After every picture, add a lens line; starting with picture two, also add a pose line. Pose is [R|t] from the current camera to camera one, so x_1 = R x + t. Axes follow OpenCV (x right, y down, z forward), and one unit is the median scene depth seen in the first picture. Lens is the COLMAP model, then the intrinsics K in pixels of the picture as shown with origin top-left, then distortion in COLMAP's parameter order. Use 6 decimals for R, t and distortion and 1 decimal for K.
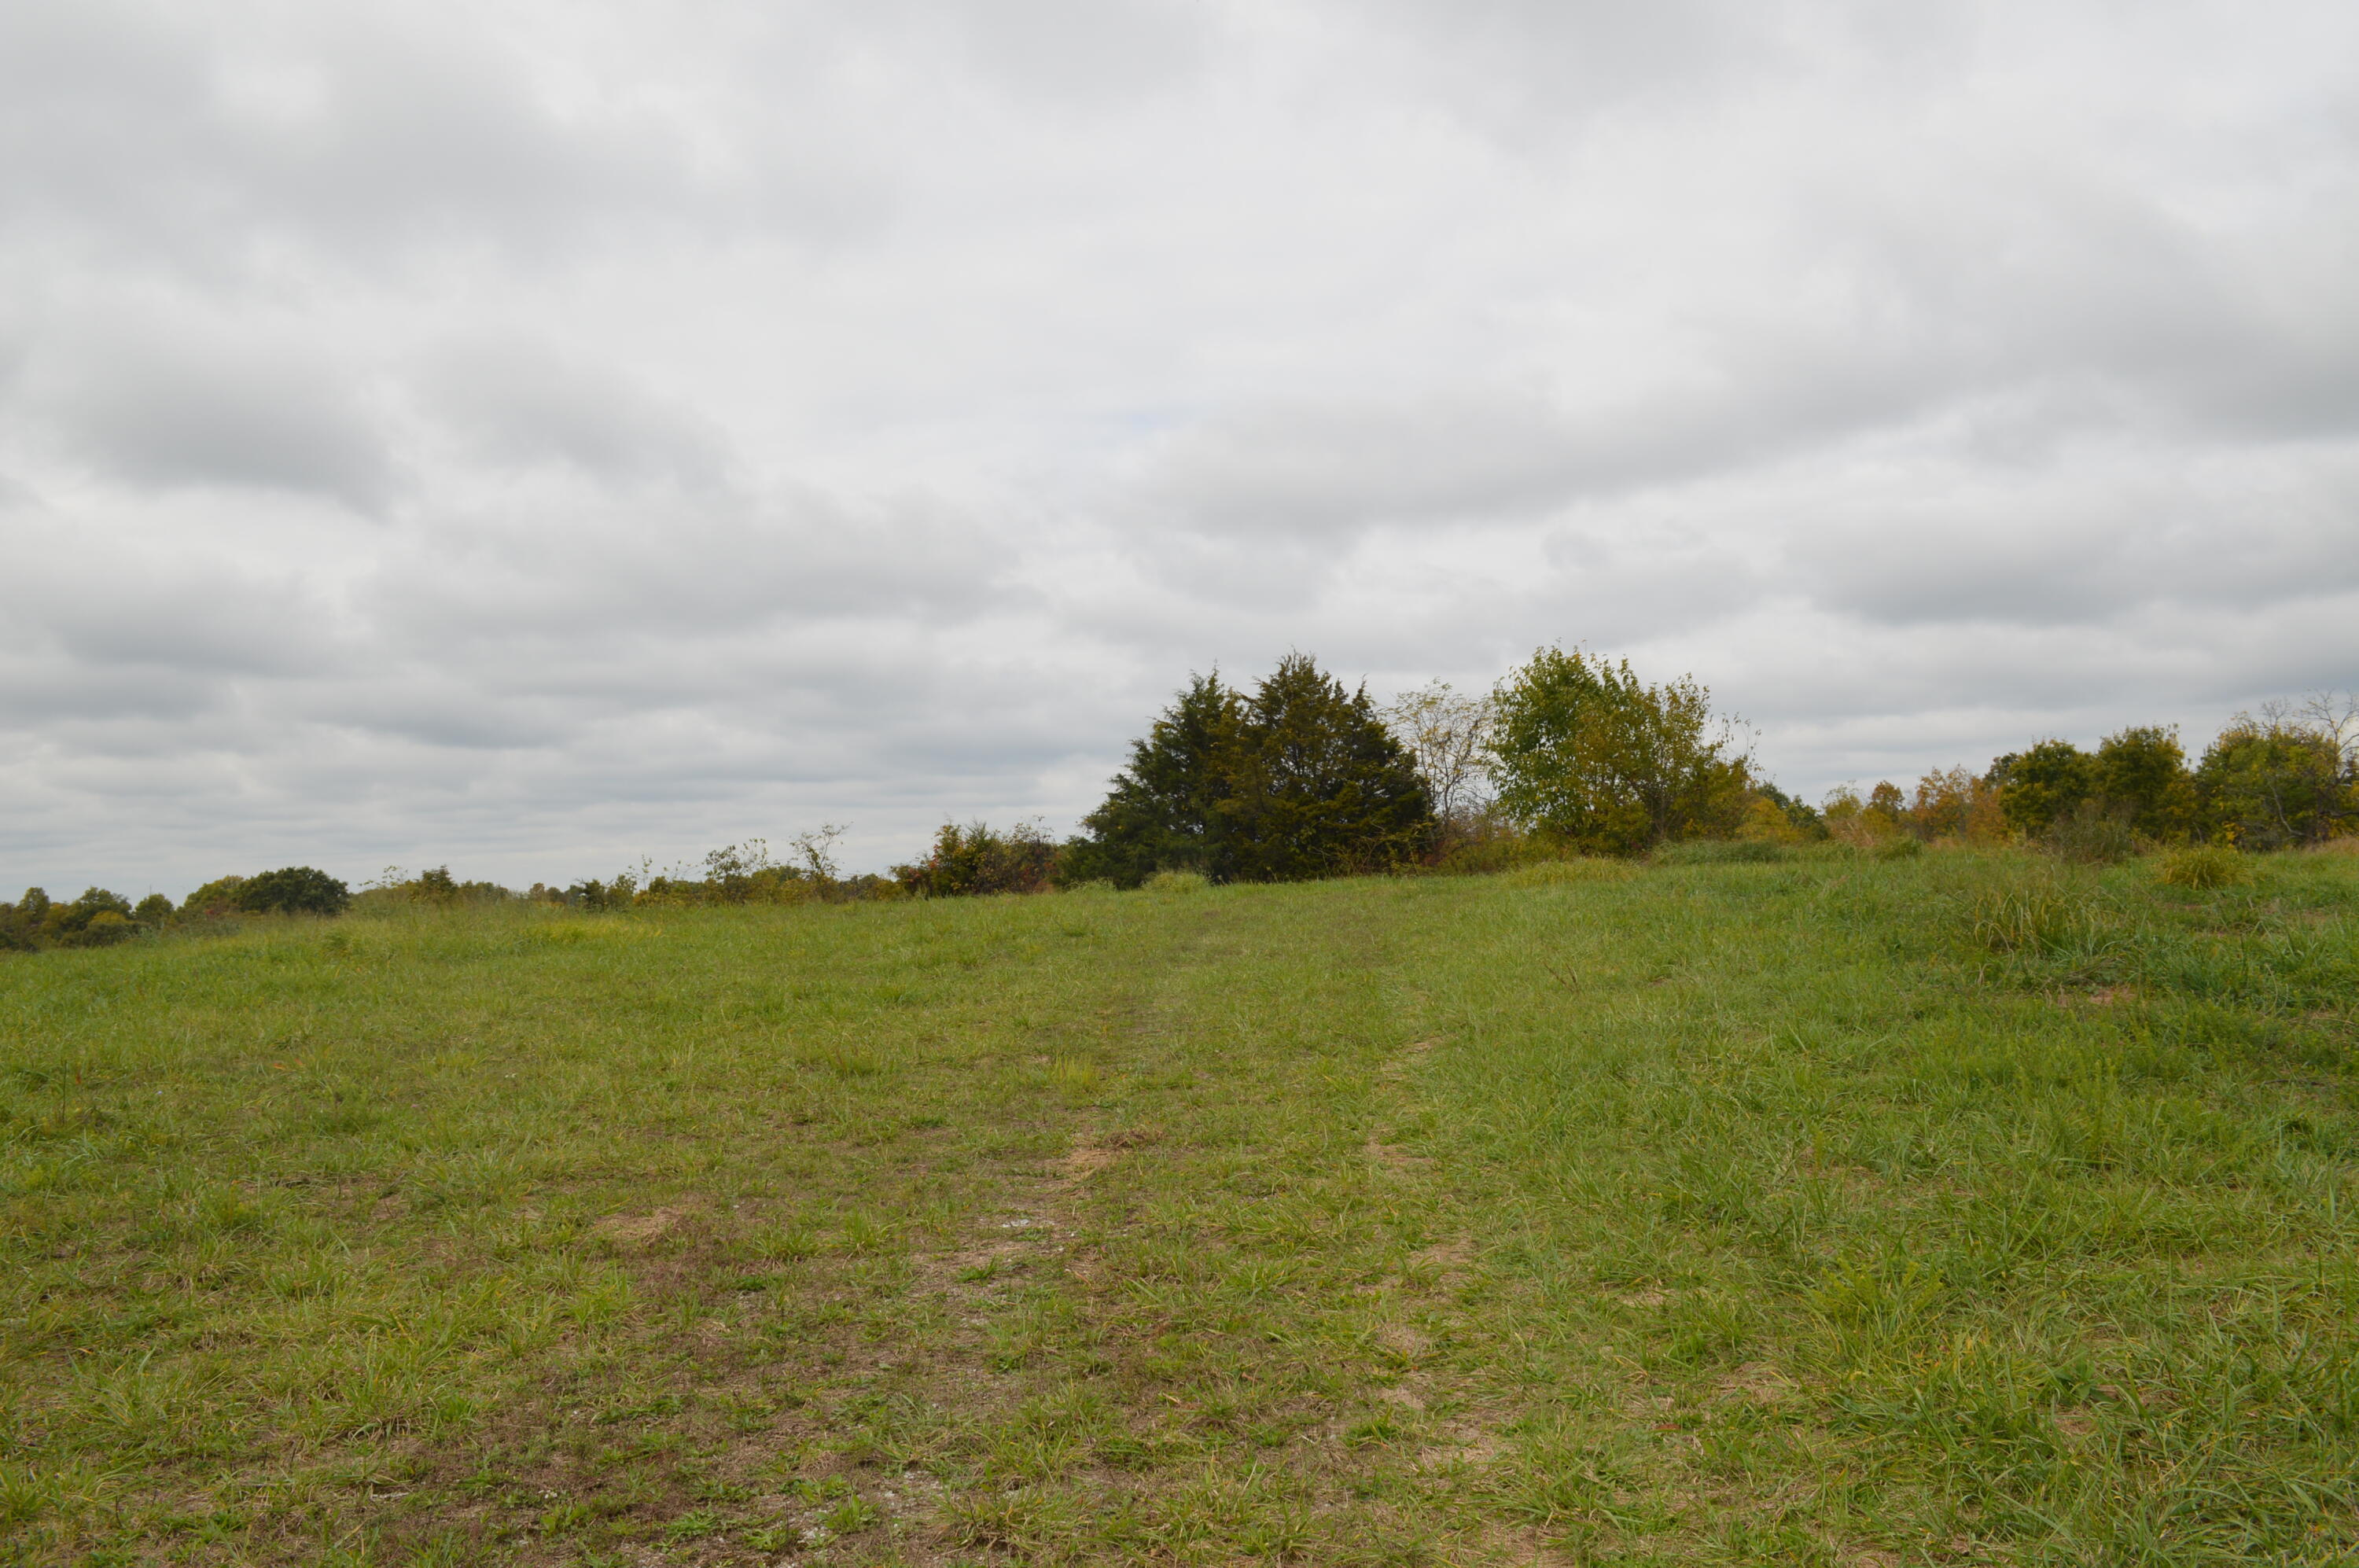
lens RADIAL K [[1978.9, 0, 1184.6], [0, 1978.9, 803.2], [0, 0, 1]] dist [-0.061681, -0.002857]
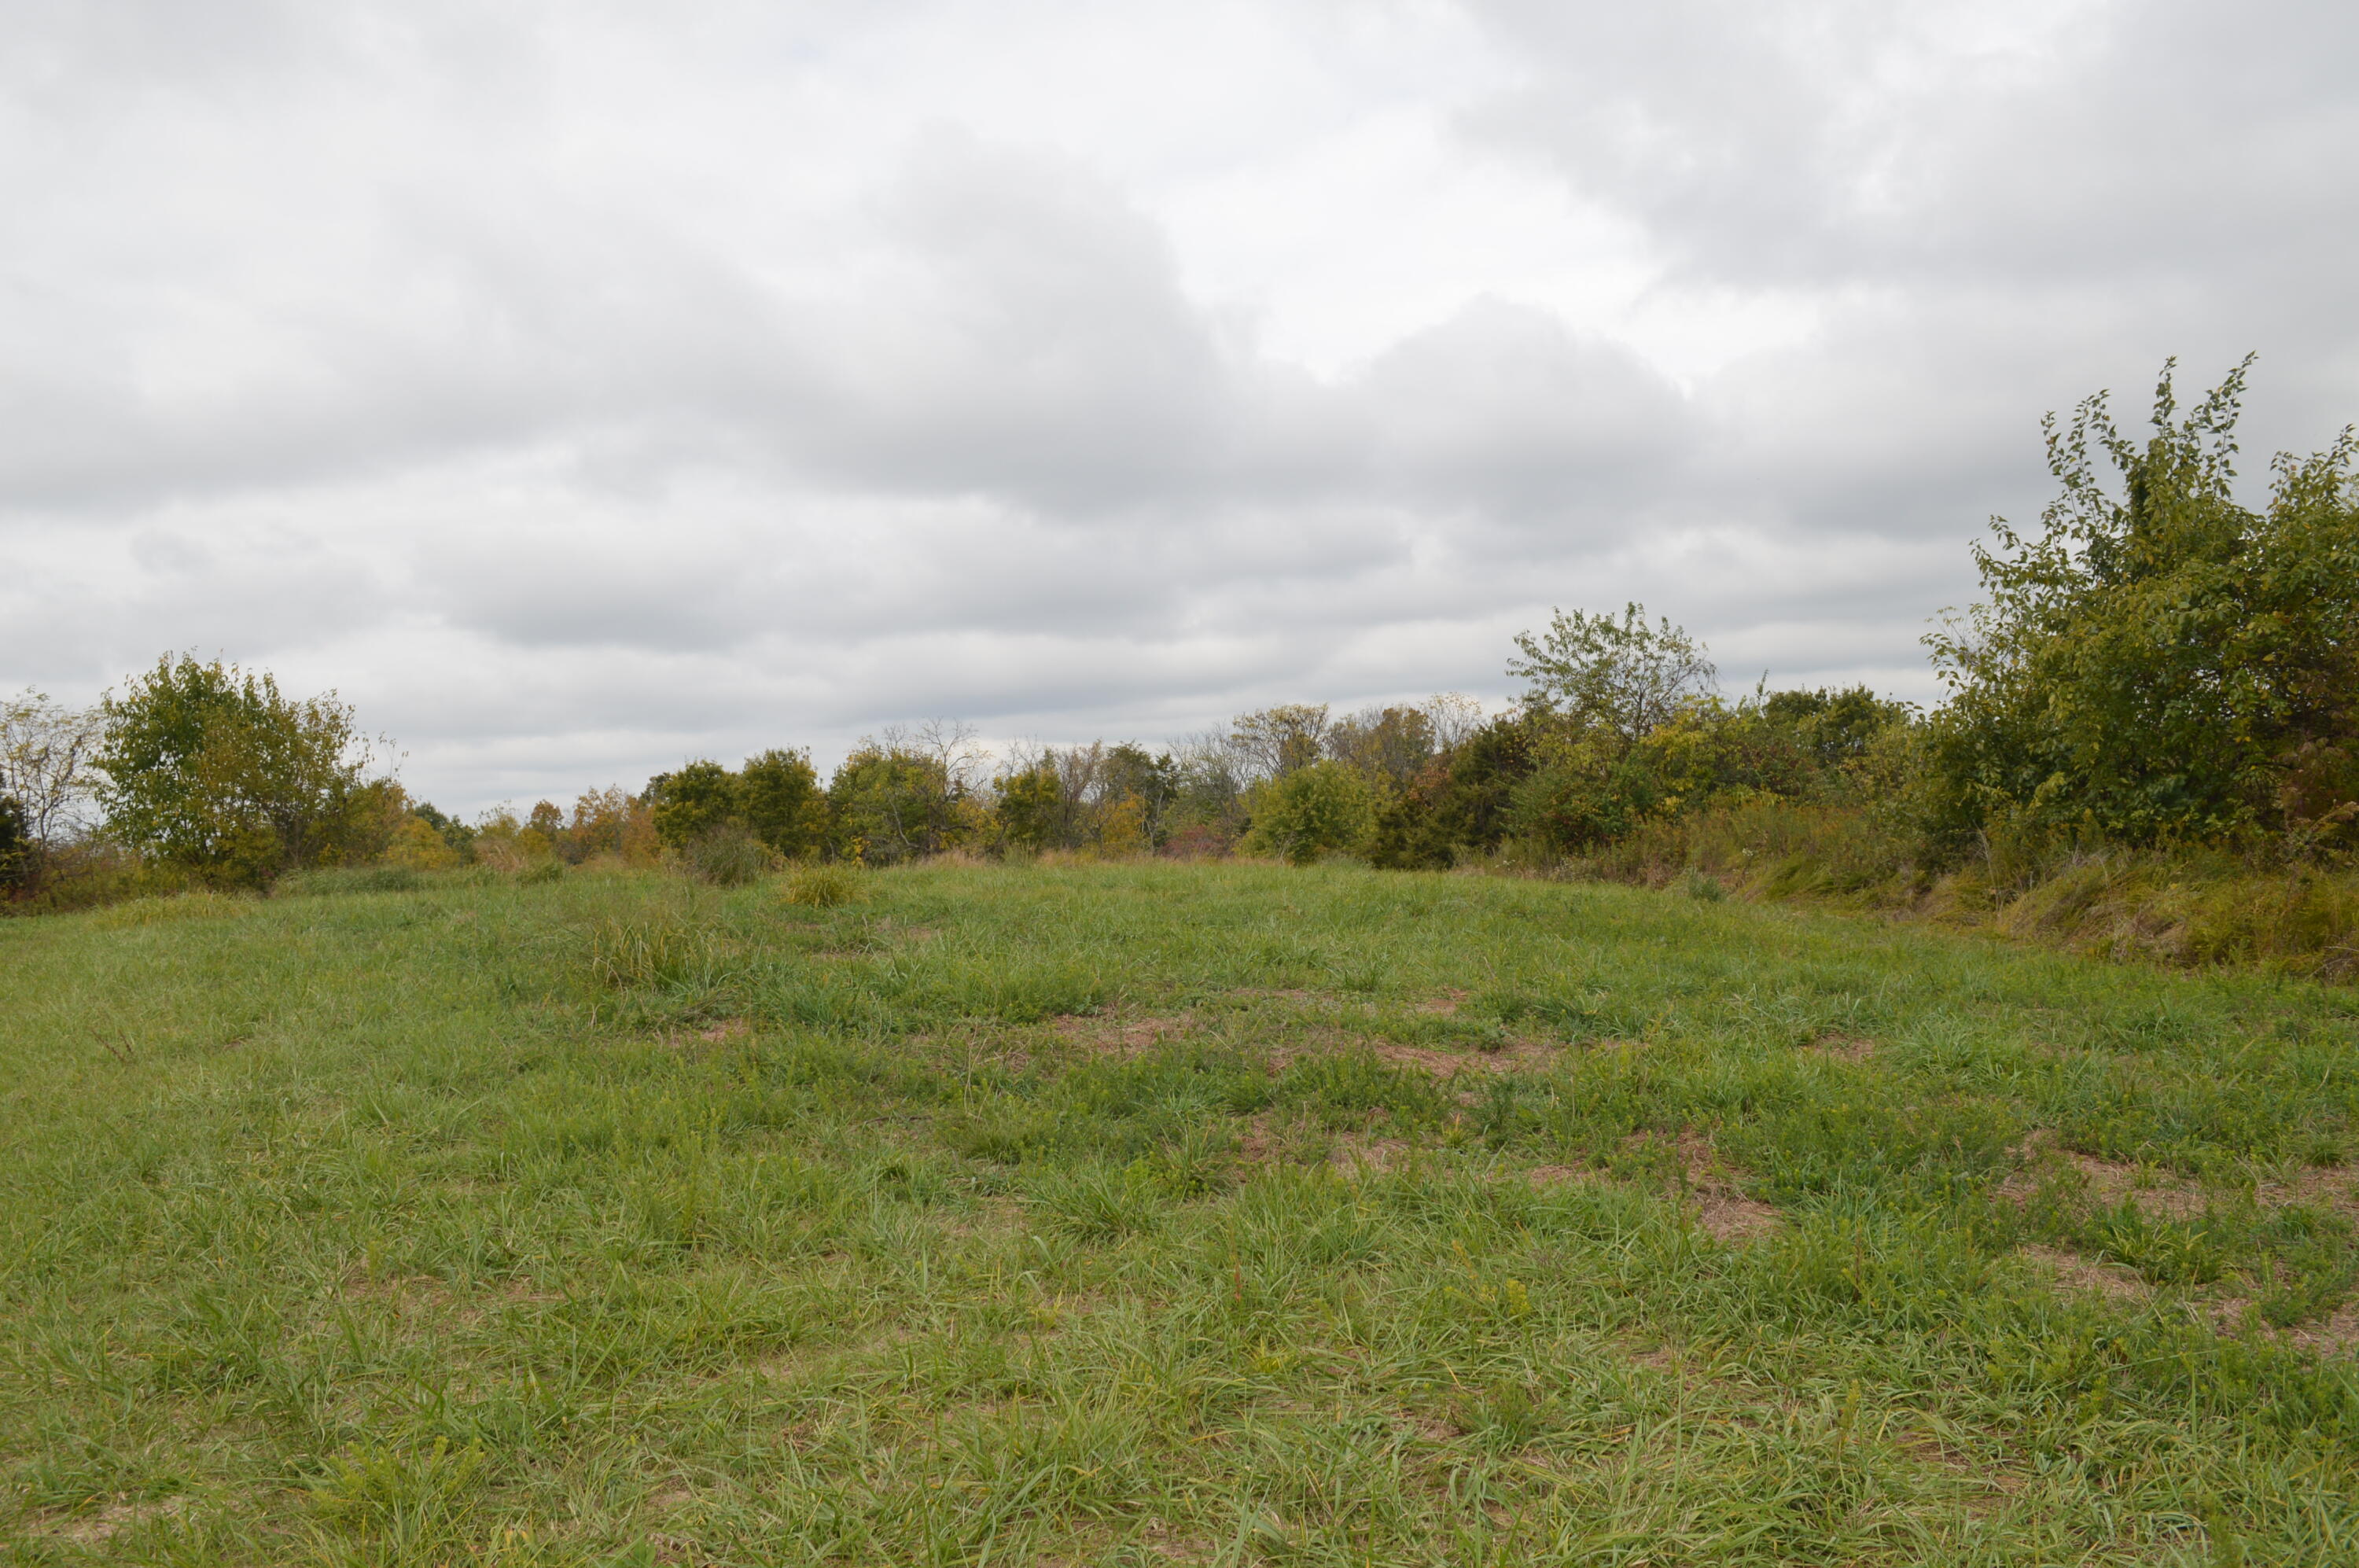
lens RADIAL K [[1978.9, 0, 1189.1], [0, 1978.9, 773.3], [0, 0, 1]] dist [-0.061681, -0.002857]
pose [[0.790516, 0.002571, 0.612436, 0.009030], [0.012803, 0.999703, -0.020722, -0.000807], [-0.612307, 0.024222, 0.790249, 0.013236]]
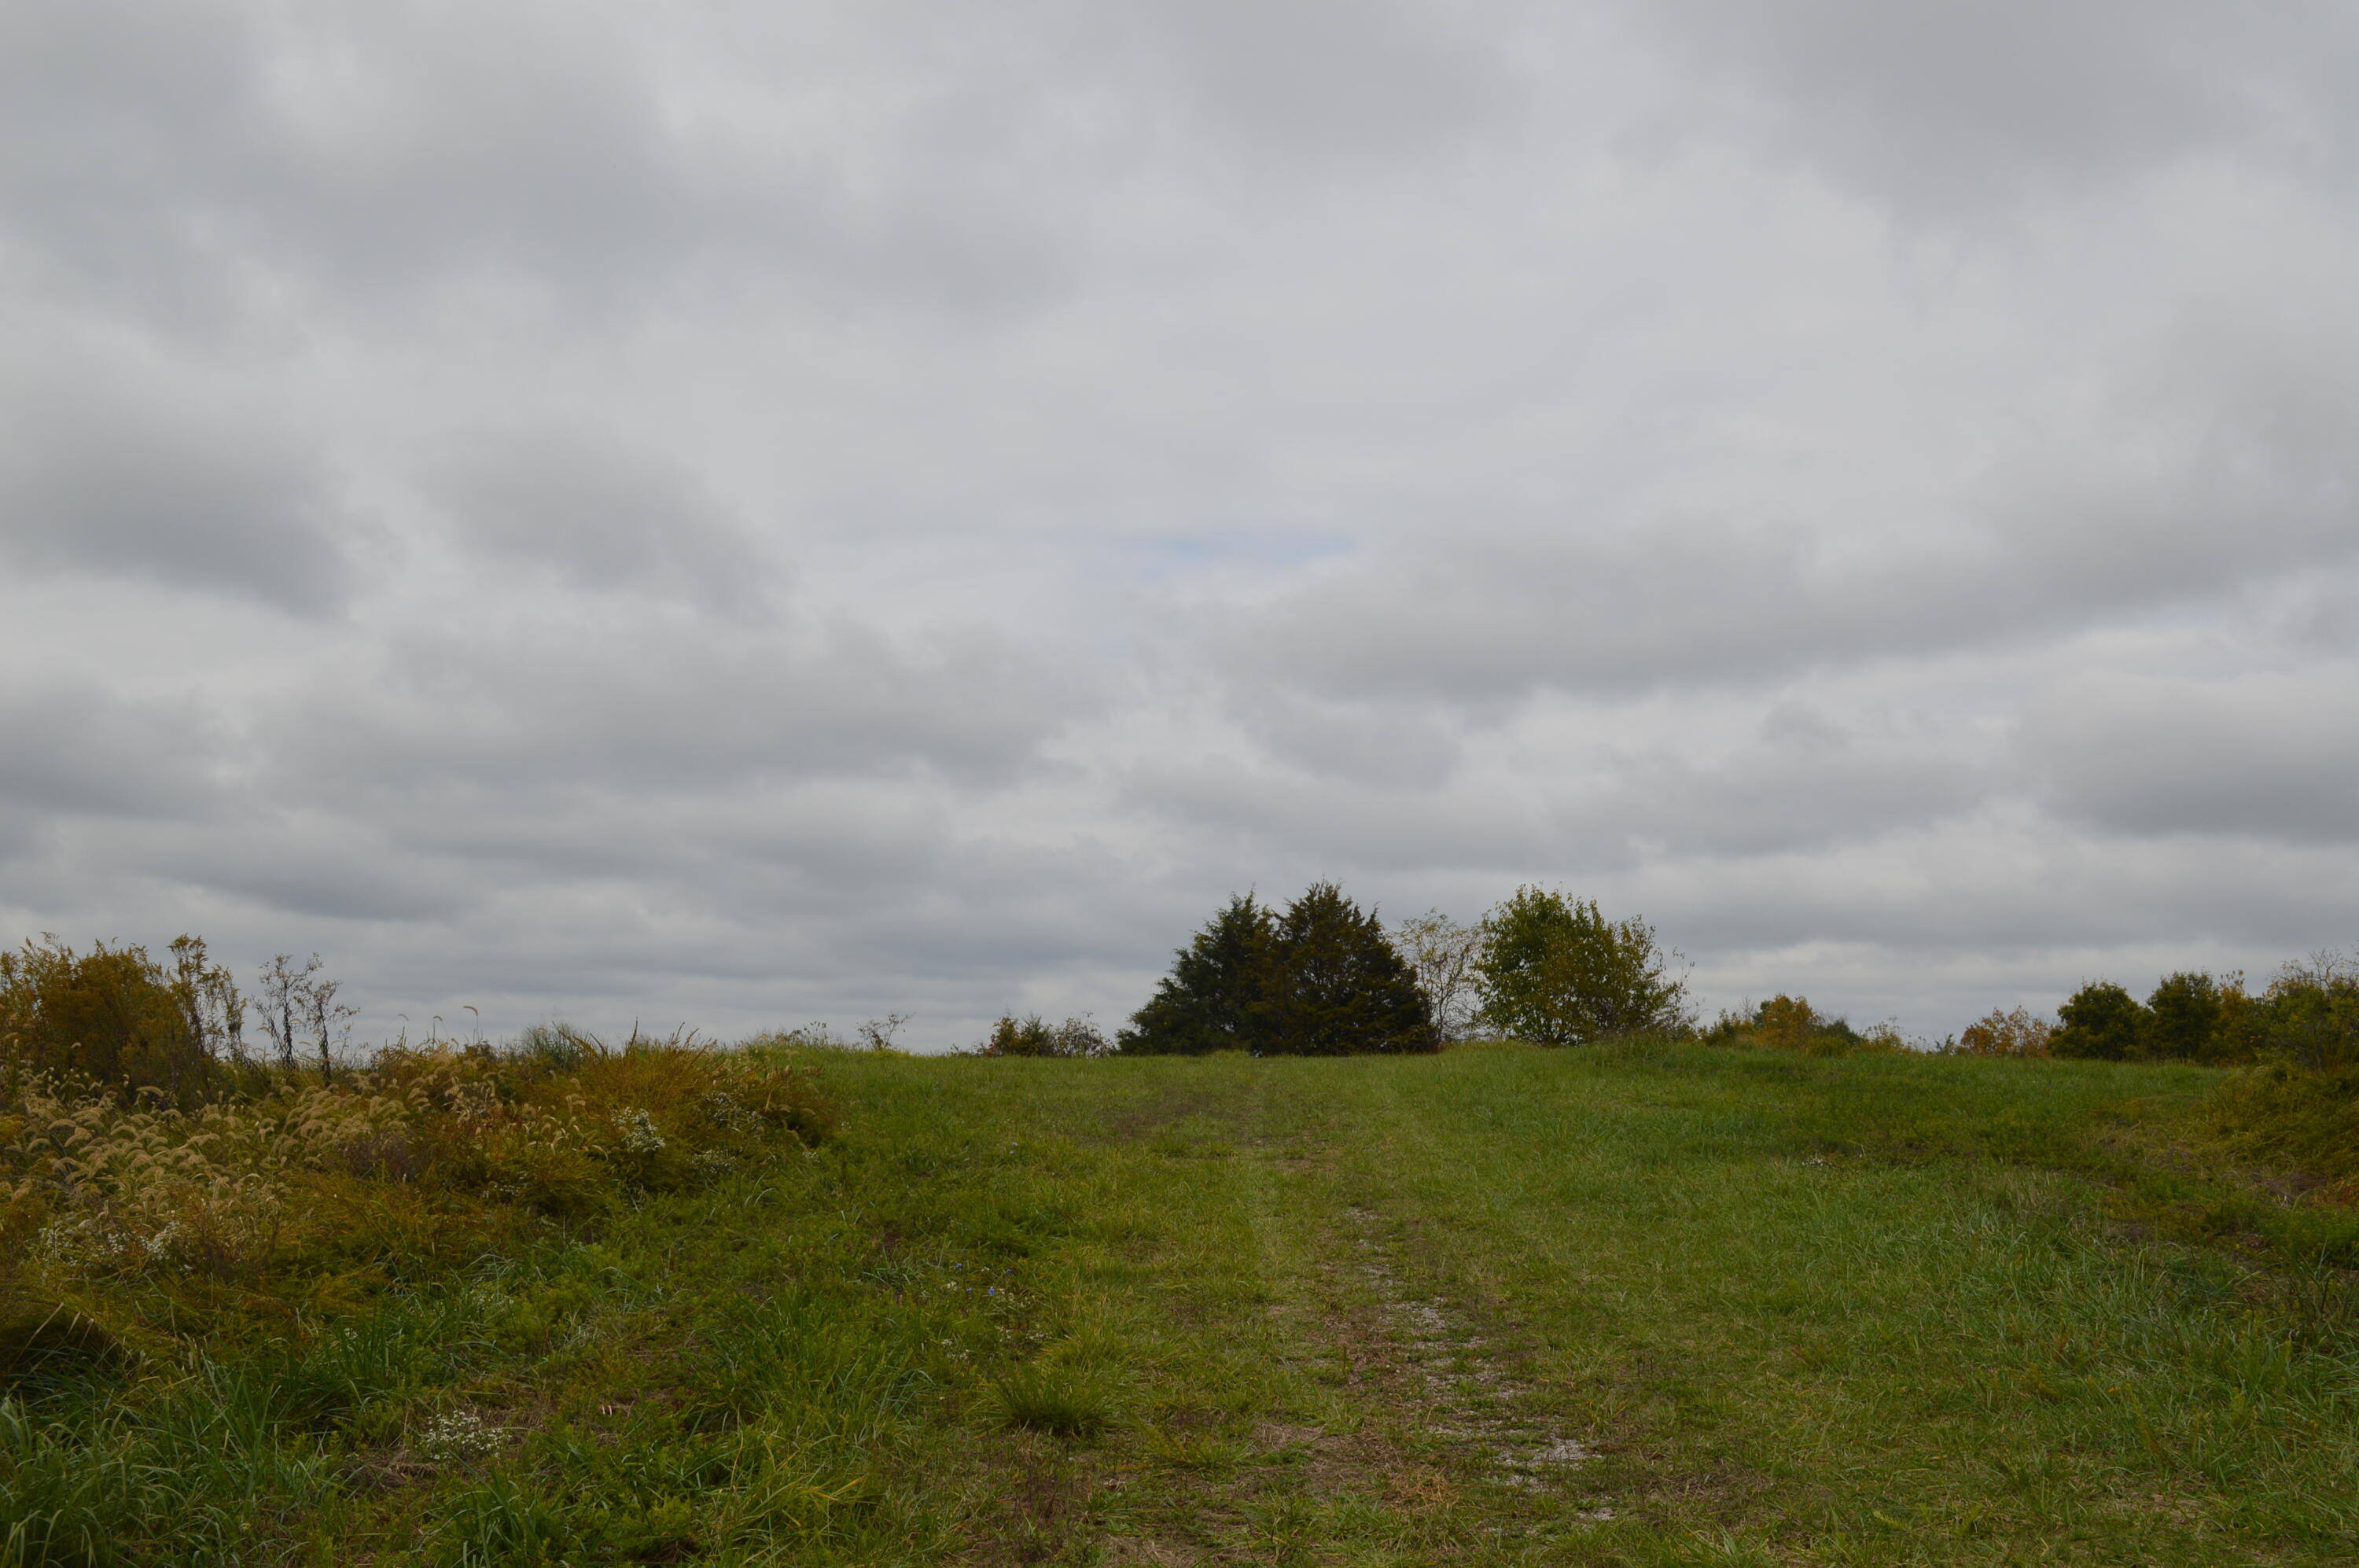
lens RADIAL K [[2420.0, 0, 1181.8], [0, 2420.0, 784.4], [0, 0, 1]] dist [-0.116629, 0.000000]
pose [[0.999060, 0.042094, -0.010371, -0.015181], [-0.042911, 0.994231, -0.098306, 0.013004], [0.006173, 0.098658, 0.995102, -0.473274]]
